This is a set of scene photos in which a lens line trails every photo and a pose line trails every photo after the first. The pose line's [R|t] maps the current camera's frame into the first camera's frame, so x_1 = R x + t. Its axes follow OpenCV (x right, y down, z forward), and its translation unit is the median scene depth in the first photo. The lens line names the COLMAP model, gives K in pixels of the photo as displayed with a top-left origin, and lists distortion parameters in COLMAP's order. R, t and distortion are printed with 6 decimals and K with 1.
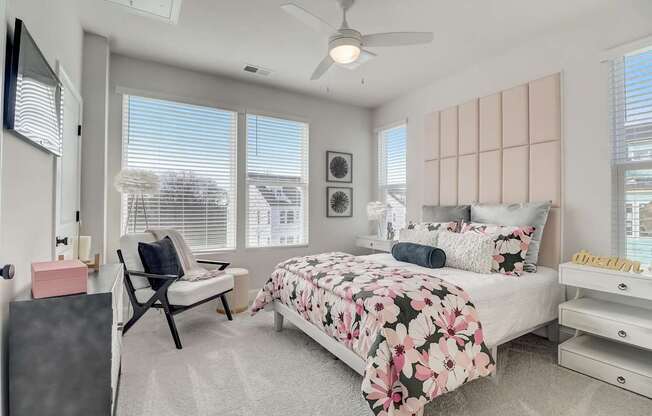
lens RADIAL K [[300.9, 0, 322.3], [0, 300.9, 210.2], [0, 0, 1]] dist [-0.009612, -0.007454]
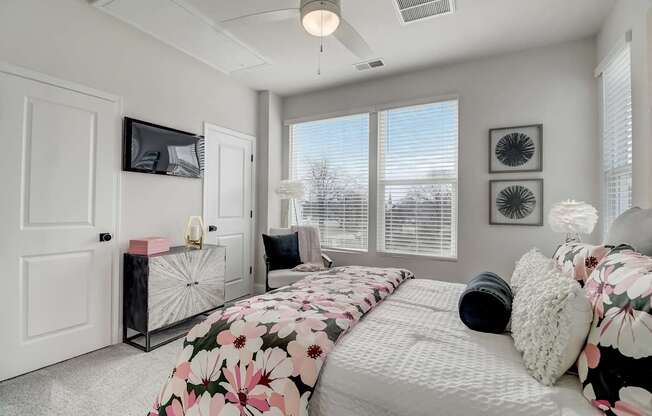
lens RADIAL K [[300.9, 0, 324.5], [0, 300.9, 212.2], [0, 0, 1]] dist [-0.009612, -0.007454]
pose [[0.515283, 0.011382, -0.856944, 0.414839], [-0.012829, 0.999902, 0.005566, -0.003529], [0.856924, 0.008126, 0.515379, 0.312150]]
